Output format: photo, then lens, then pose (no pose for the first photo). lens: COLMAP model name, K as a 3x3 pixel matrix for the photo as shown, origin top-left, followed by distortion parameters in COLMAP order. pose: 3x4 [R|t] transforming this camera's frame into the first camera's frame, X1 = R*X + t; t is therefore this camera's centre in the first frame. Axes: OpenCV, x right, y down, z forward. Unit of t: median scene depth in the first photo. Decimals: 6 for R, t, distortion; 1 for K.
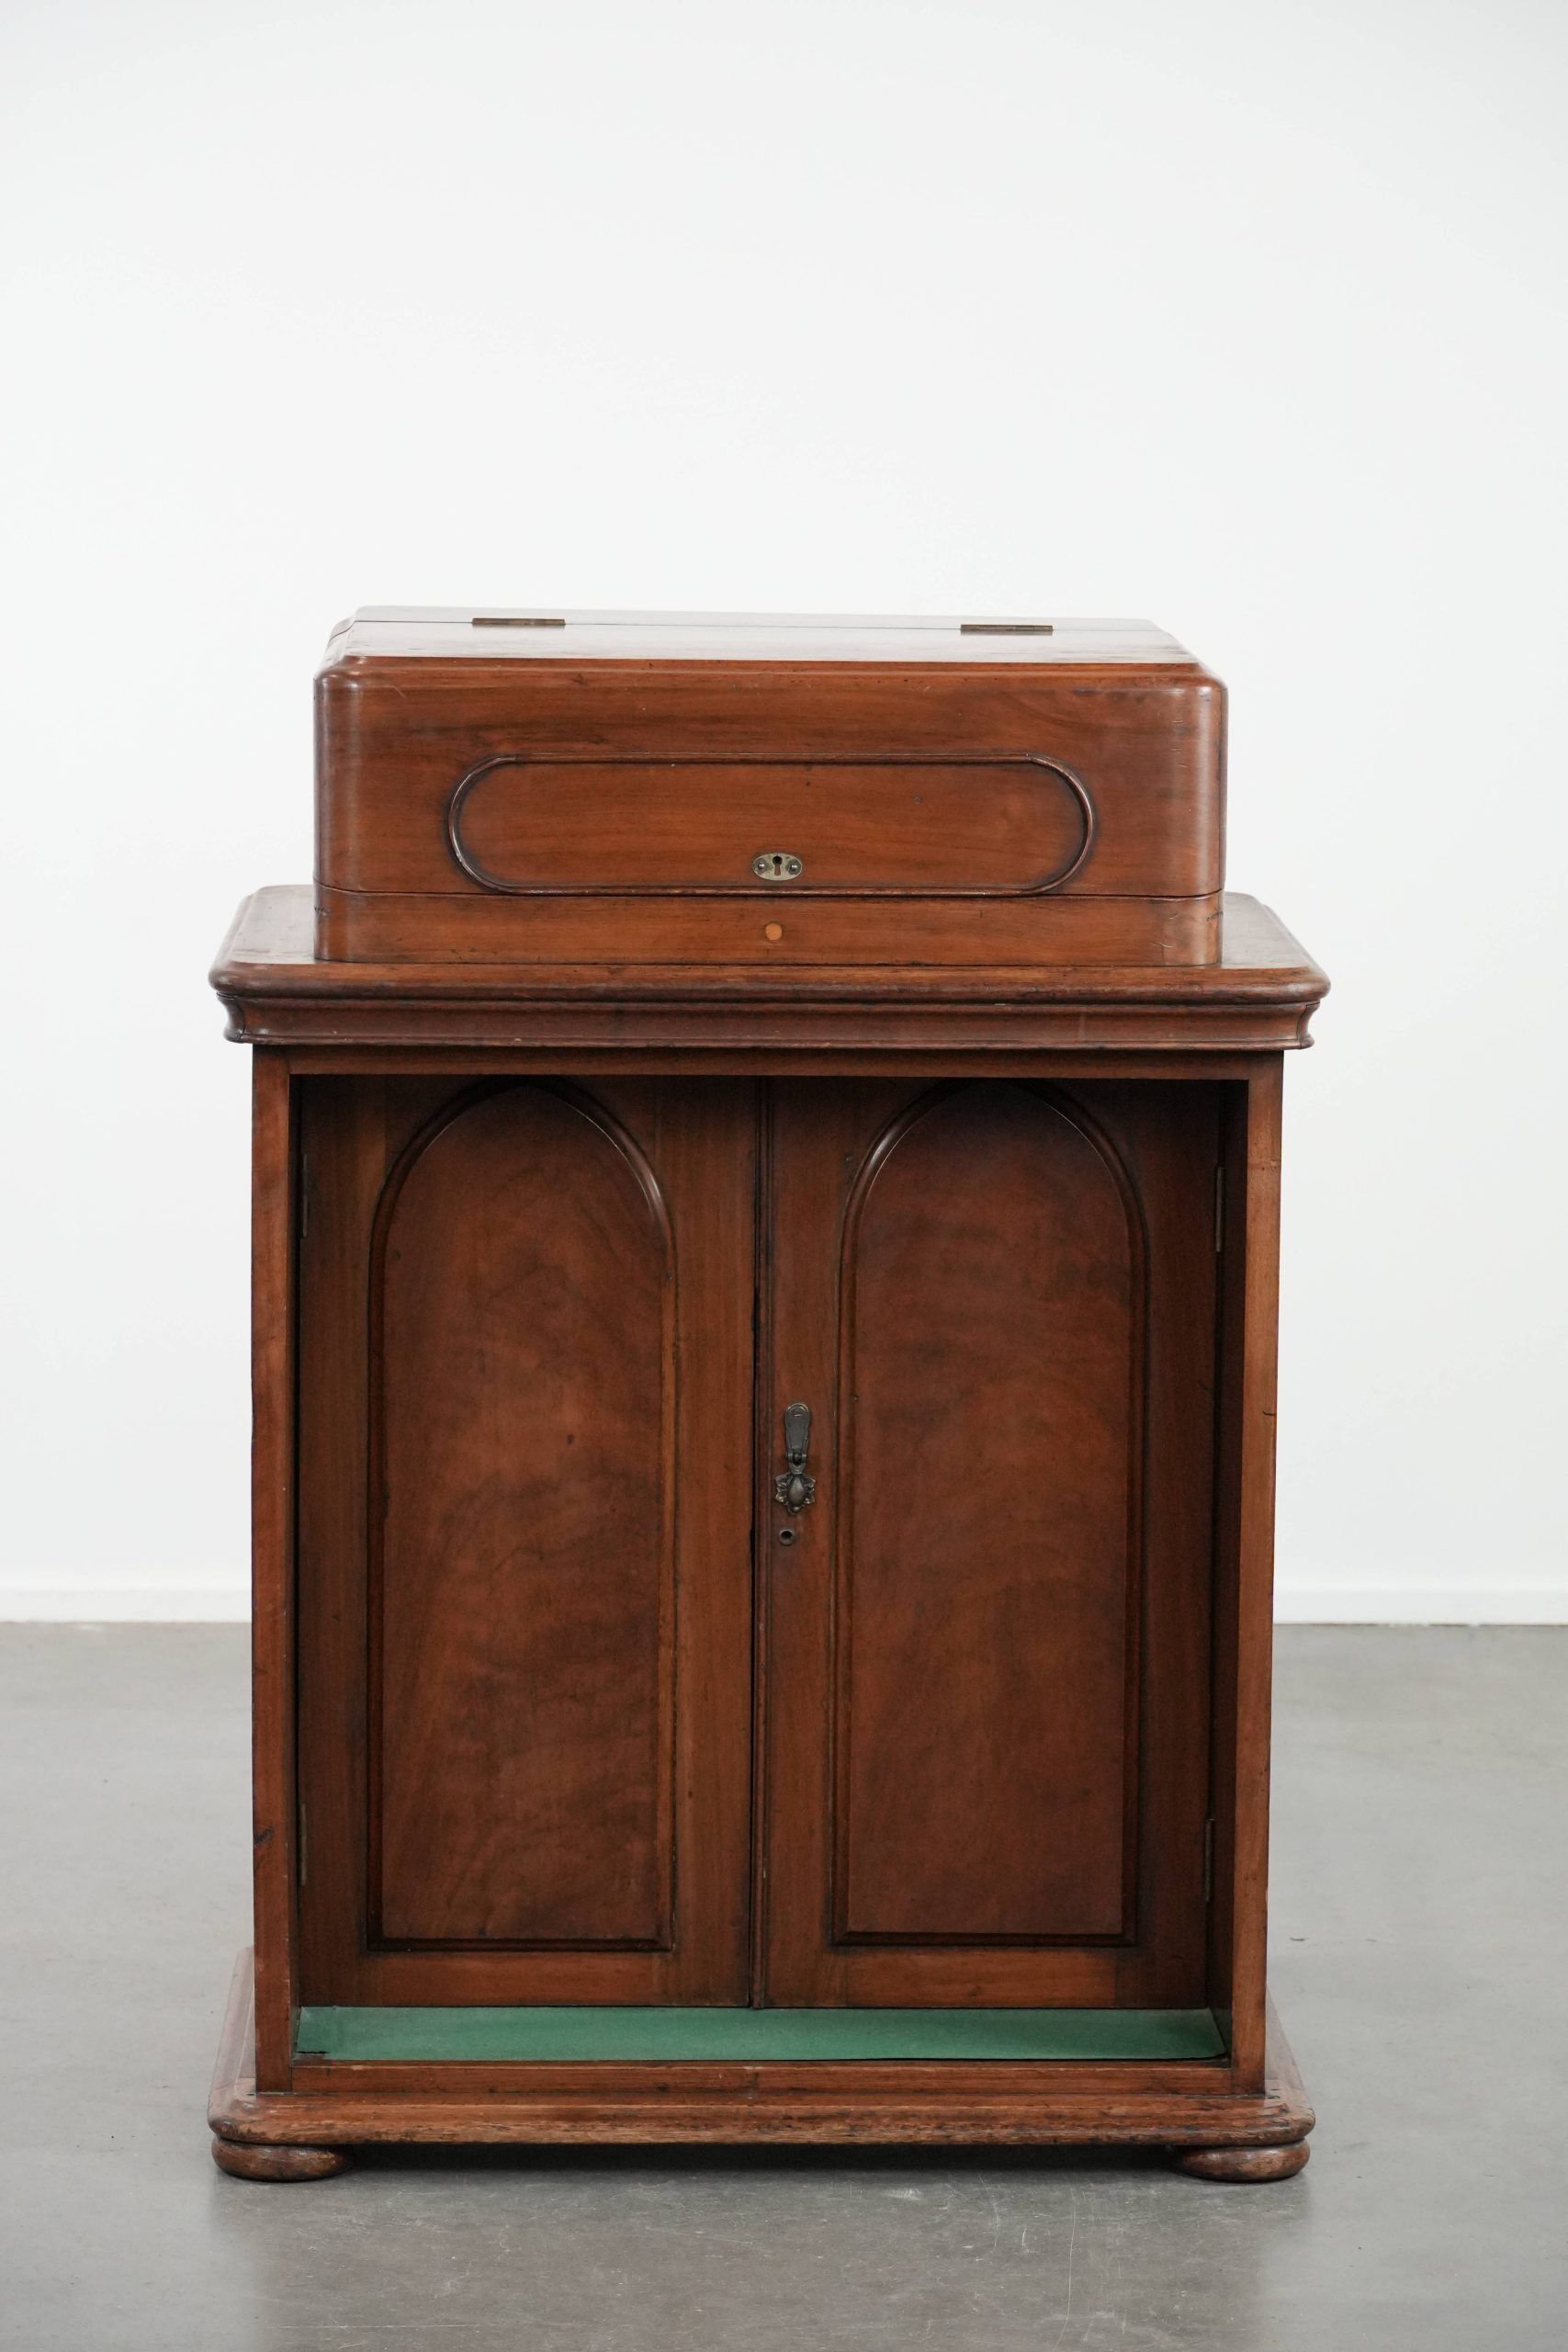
lens RADIAL K [[7713.0, 0, 779.7], [0, 7713.0, 1180.4], [0, 0, 1]] dist [0.138906, 0.000000]
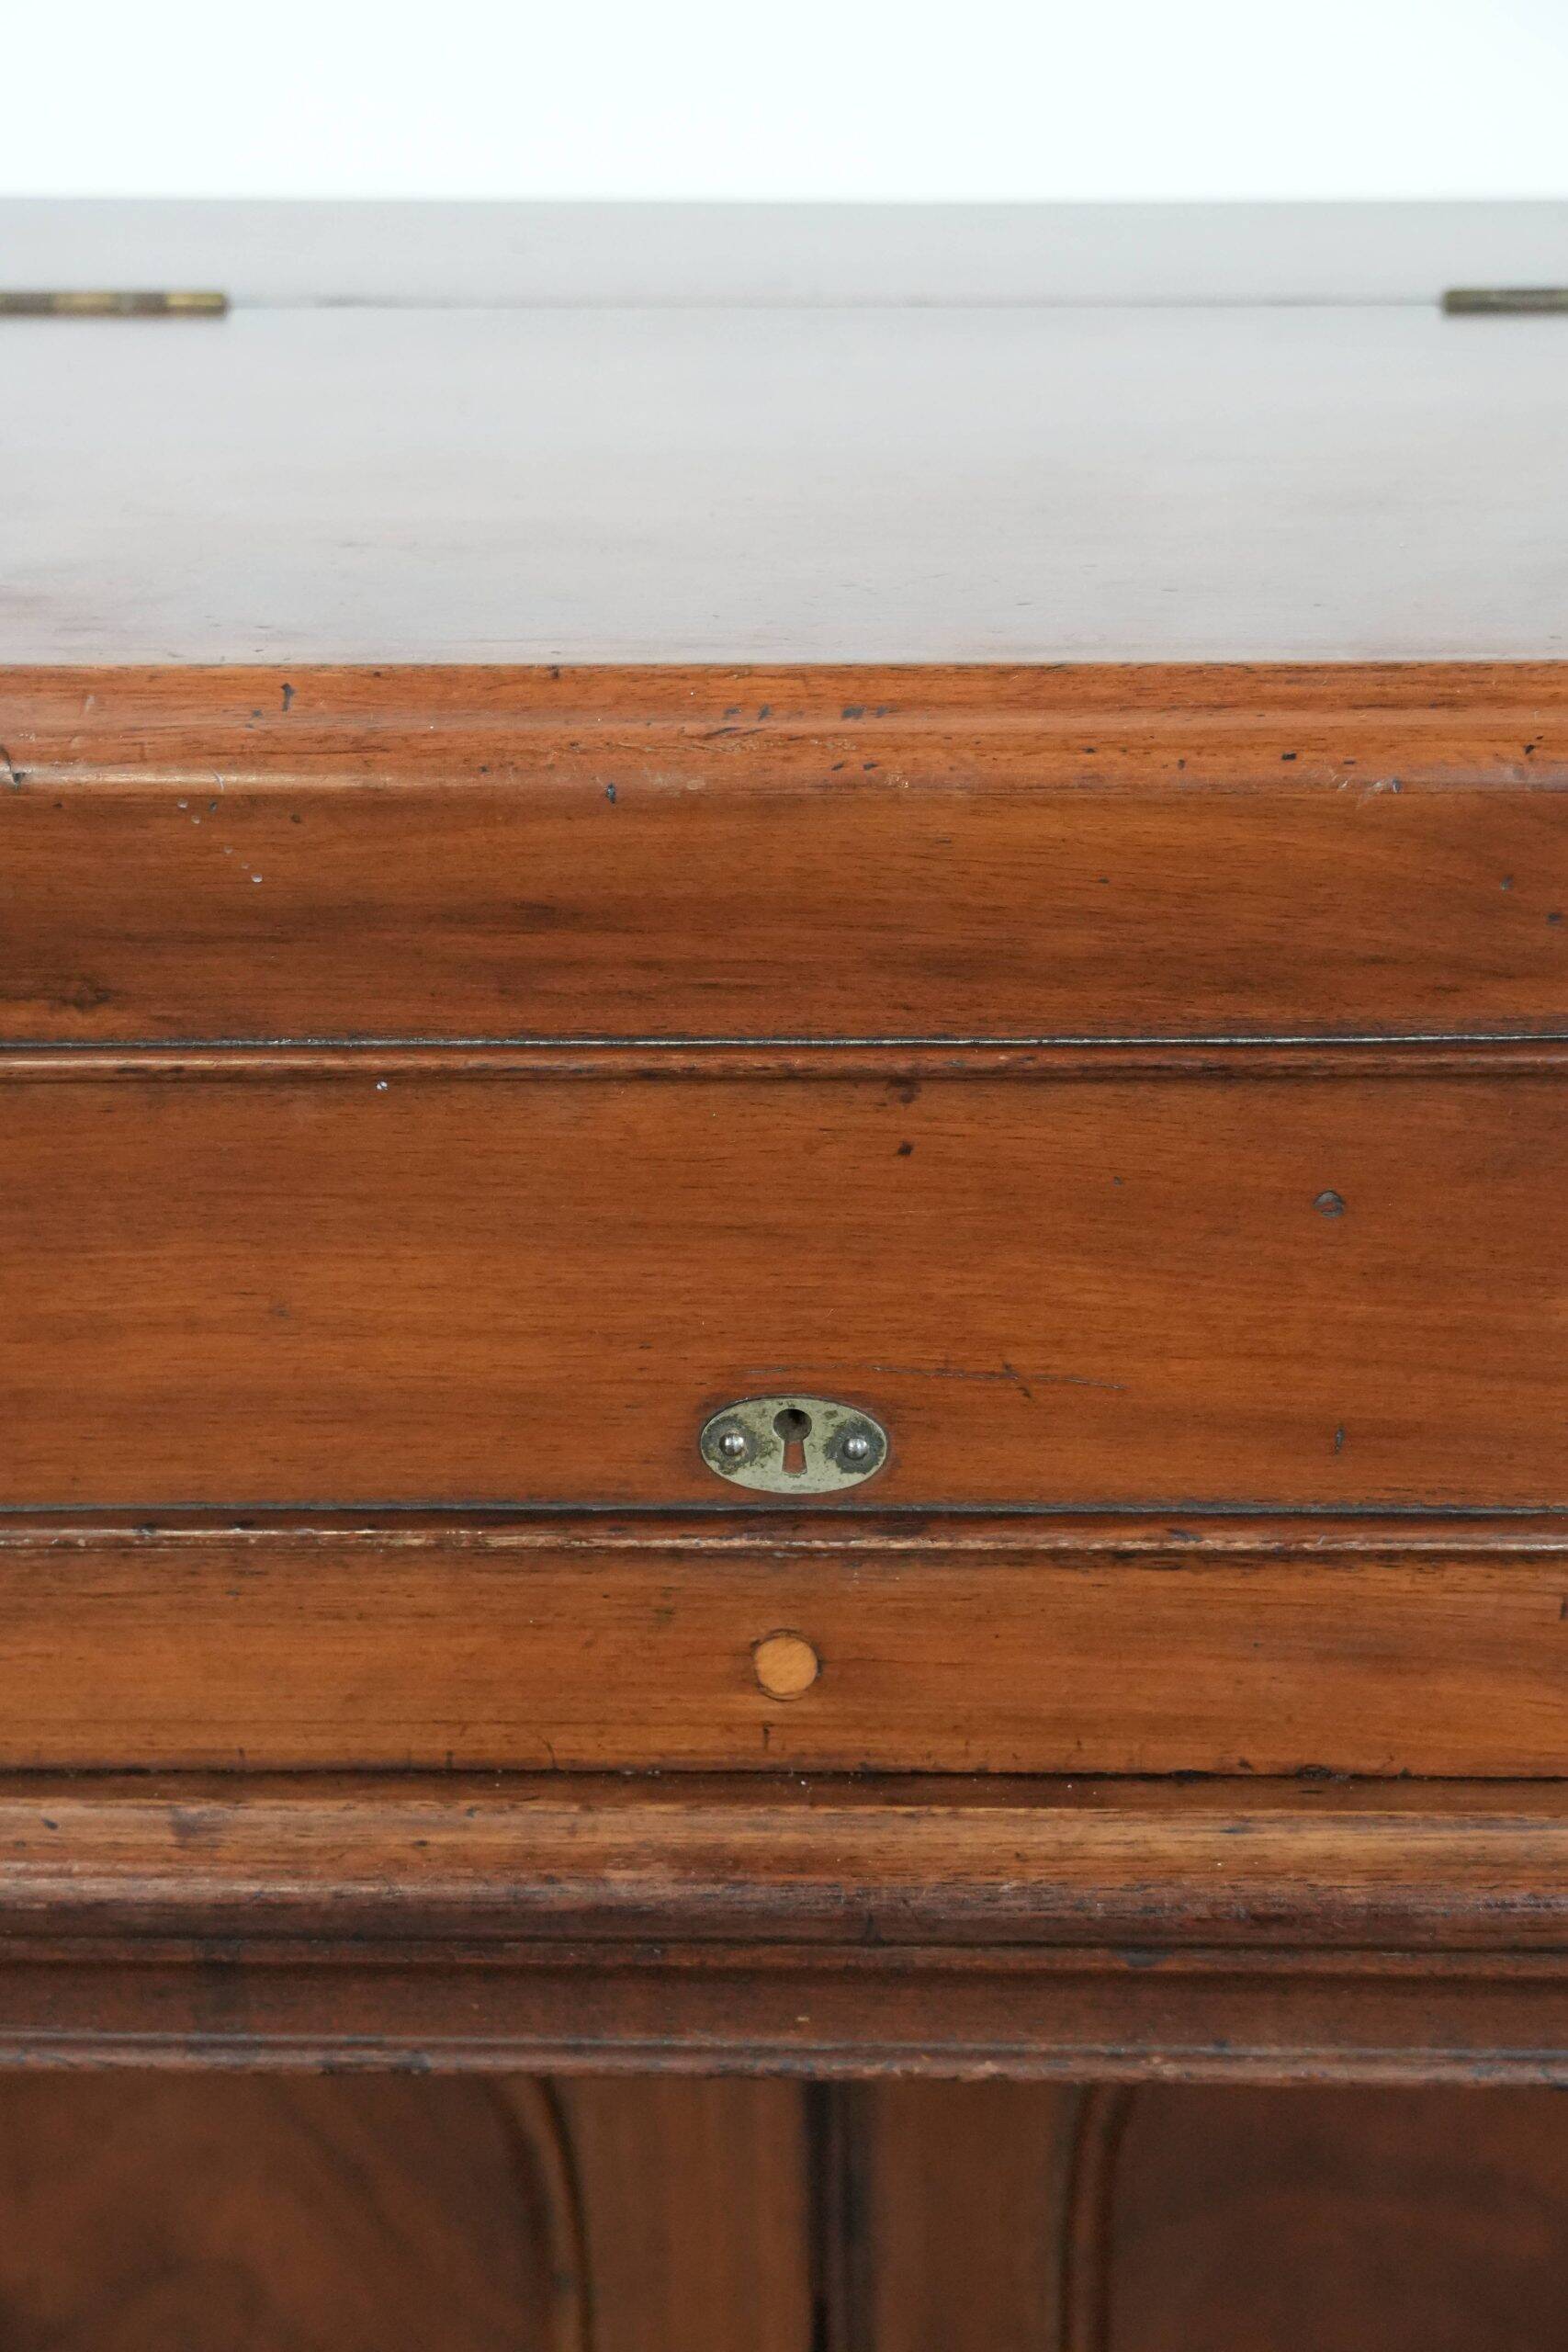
lens RADIAL K [[4724.8, 0, 771.0], [0, 4724.8, 1177.1], [0, 0, 1]] dist [0.086862, 0.000000]
pose [[0.997019, 0.002466, -0.077122, 0.011191], [0.015213, 0.973589, 0.227802, -0.084863], [0.075647, -0.228297, 0.970648, 0.827842]]
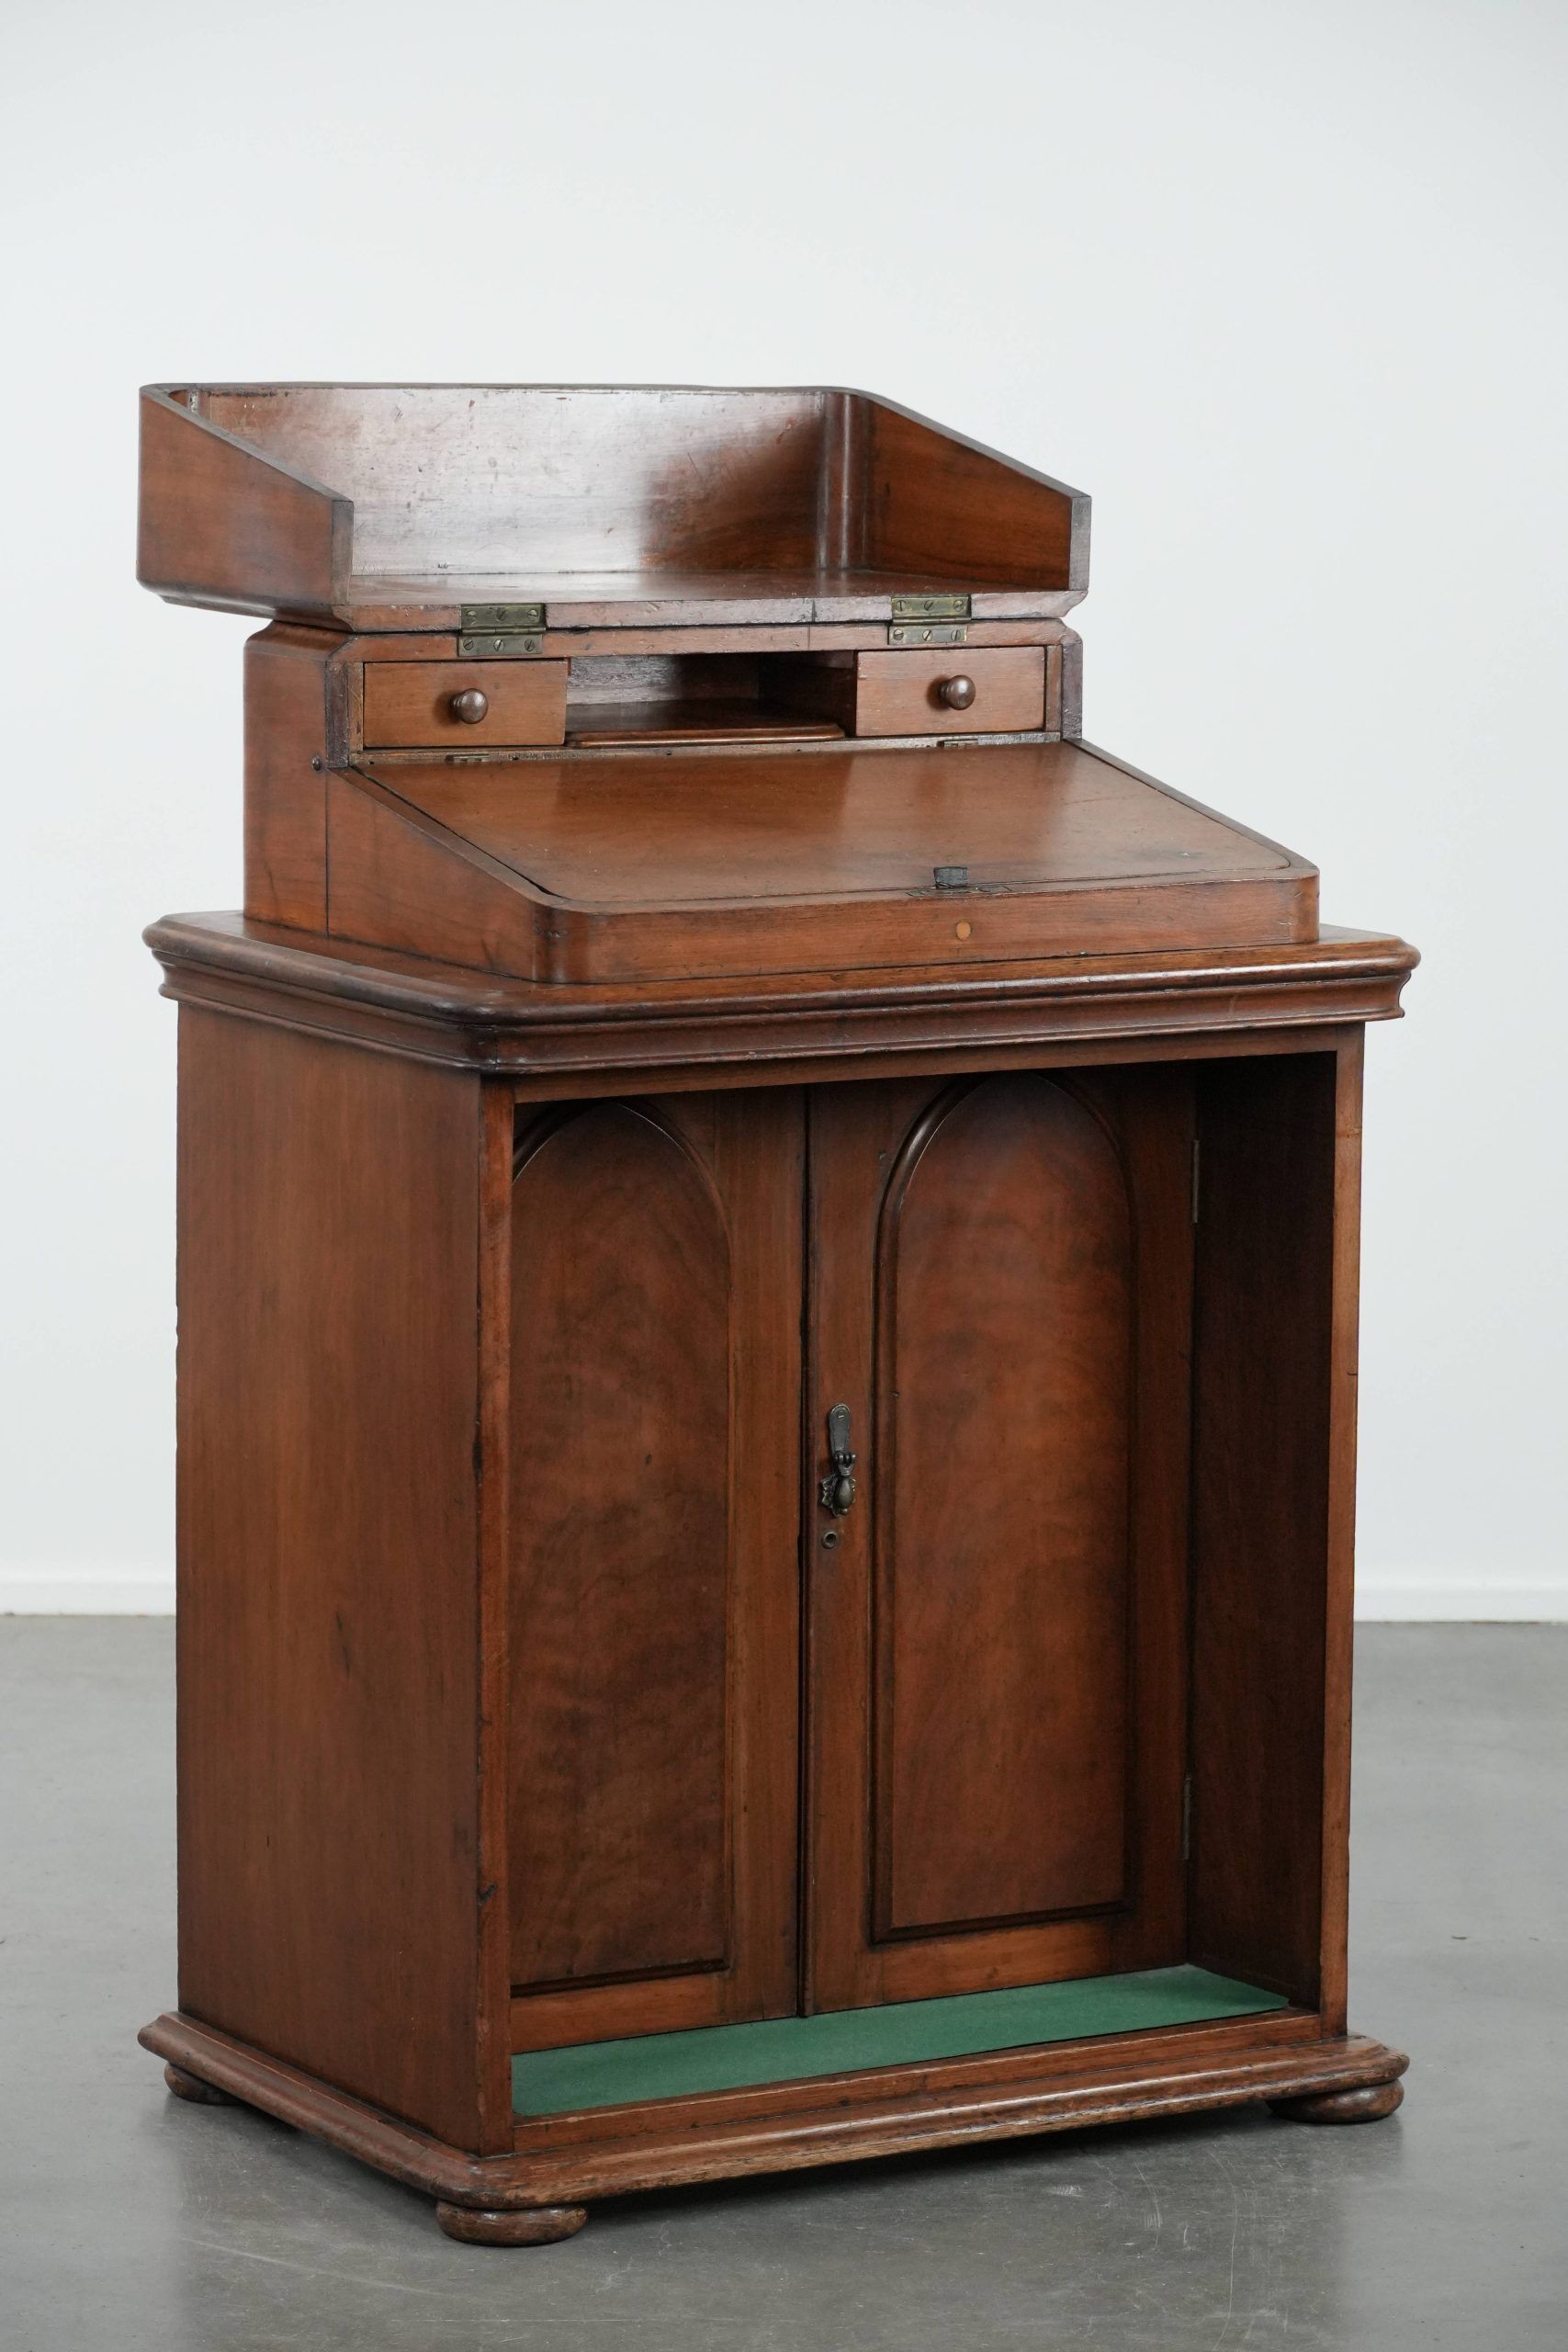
lens RADIAL K [[7713.0, 0, 784.5], [0, 7713.0, 1170.6], [0, 0, 1]] dist [0.138906, 0.000000]
pose [[0.878549, -0.067166, 0.472906, -0.486139], [0.065449, 0.997653, 0.020107, -0.022339], [-0.473146, 0.013286, 0.880884, 0.129543]]
